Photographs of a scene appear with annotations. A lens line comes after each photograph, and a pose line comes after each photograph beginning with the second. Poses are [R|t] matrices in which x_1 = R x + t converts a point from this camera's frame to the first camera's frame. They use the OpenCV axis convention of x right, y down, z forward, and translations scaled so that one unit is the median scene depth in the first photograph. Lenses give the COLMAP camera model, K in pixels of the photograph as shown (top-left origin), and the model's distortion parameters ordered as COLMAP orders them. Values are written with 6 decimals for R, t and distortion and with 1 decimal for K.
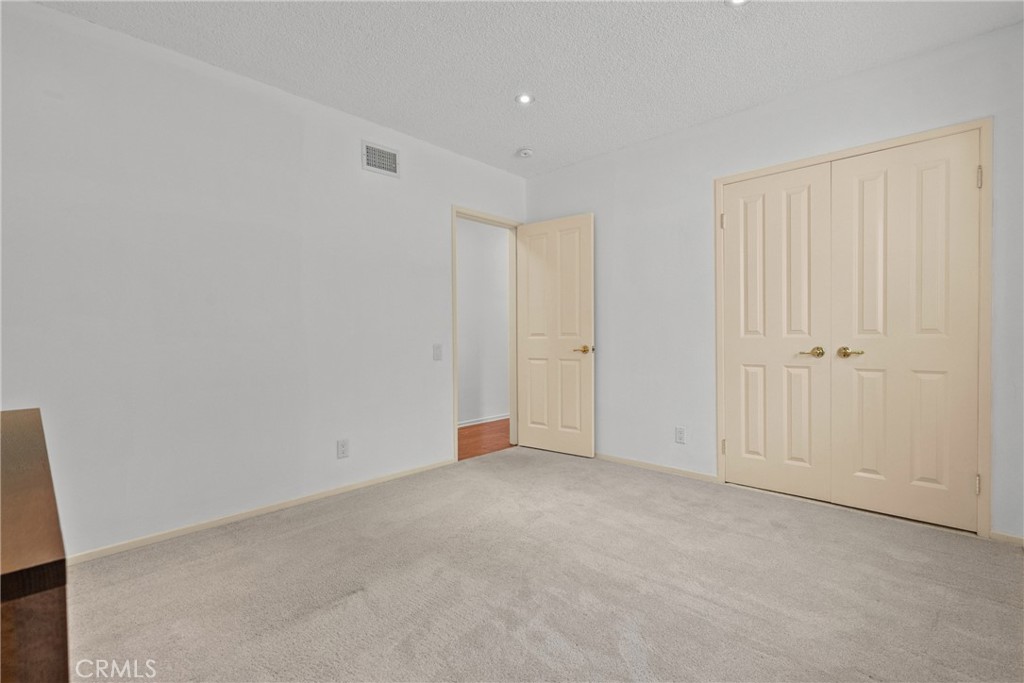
lens RADIAL K [[467.2, 0, 512.1], [0, 467.2, 348.5], [0, 0, 1]] dist [-0.000609, 0.000120]
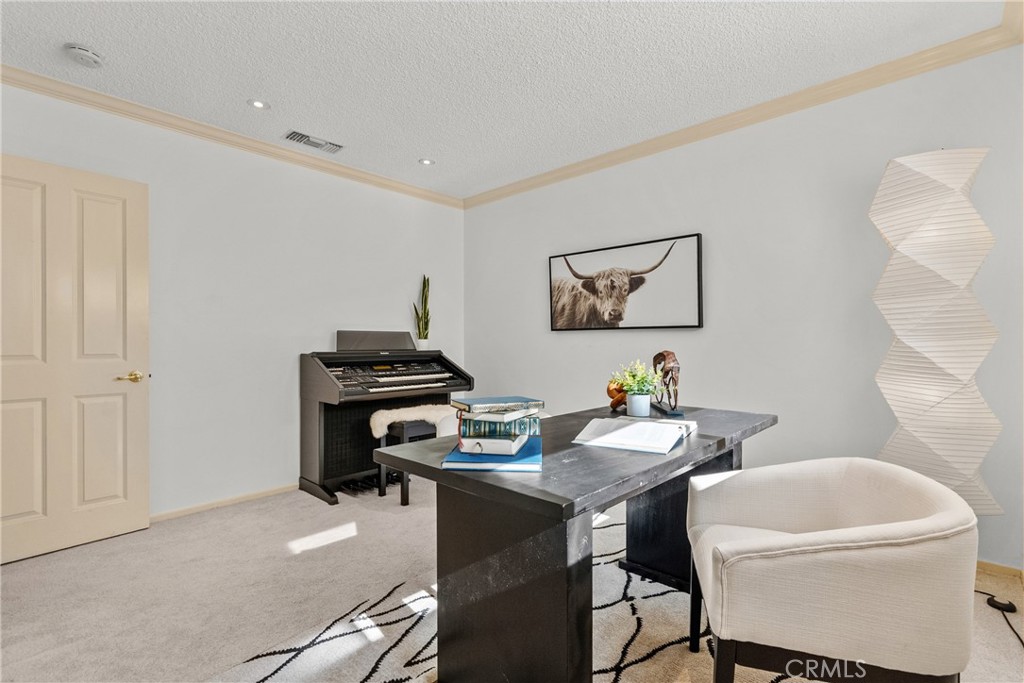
lens RADIAL K [[467.2, 0, 512.1], [0, 467.2, 348.5], [0, 0, 1]] dist [-0.000609, 0.000120]
pose [[-0.028294, 0.016987, 0.999455, -0.333104], [0.040923, 0.999037, -0.015822, -0.004229], [-0.998762, 0.040453, -0.028961, 0.269231]]
